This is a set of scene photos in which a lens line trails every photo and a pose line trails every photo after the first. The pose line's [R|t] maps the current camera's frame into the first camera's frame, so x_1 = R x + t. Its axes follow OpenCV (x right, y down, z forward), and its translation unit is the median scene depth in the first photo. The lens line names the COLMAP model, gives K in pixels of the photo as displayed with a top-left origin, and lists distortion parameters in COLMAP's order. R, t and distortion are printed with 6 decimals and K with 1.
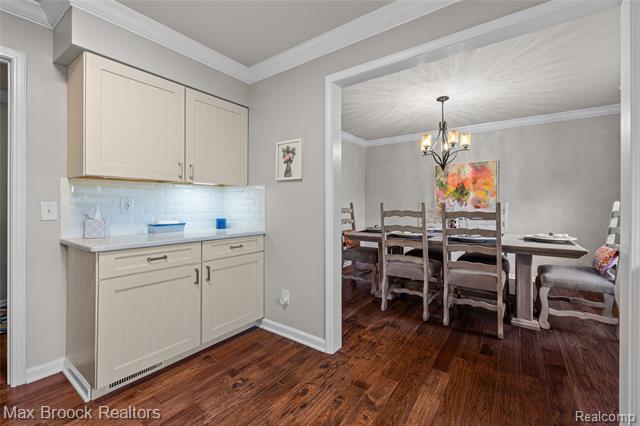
lens RADIAL K [[271.1, 0, 323.3], [0, 271.1, 207.8], [0, 0, 1]] dist [-0.001385, -0.000688]
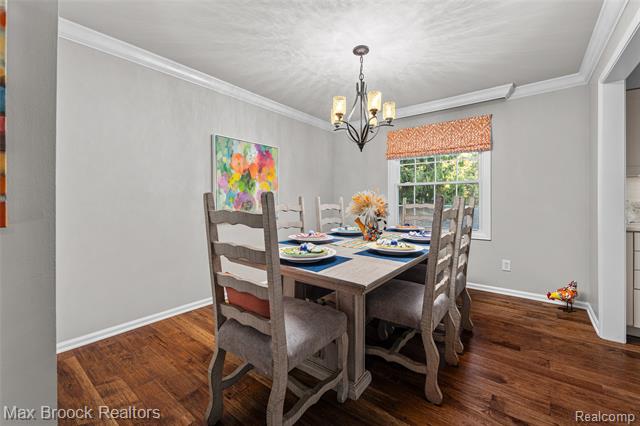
lens RADIAL K [[271.1, 0, 315.8], [0, 271.1, 201.0], [0, 0, 1]] dist [-0.001385, -0.000688]
pose [[0.057502, 0.001710, 0.998344, -0.206217], [0.012955, 0.999913, -0.002459, -0.002913], [-0.998261, 0.013075, 0.057474, 0.797094]]
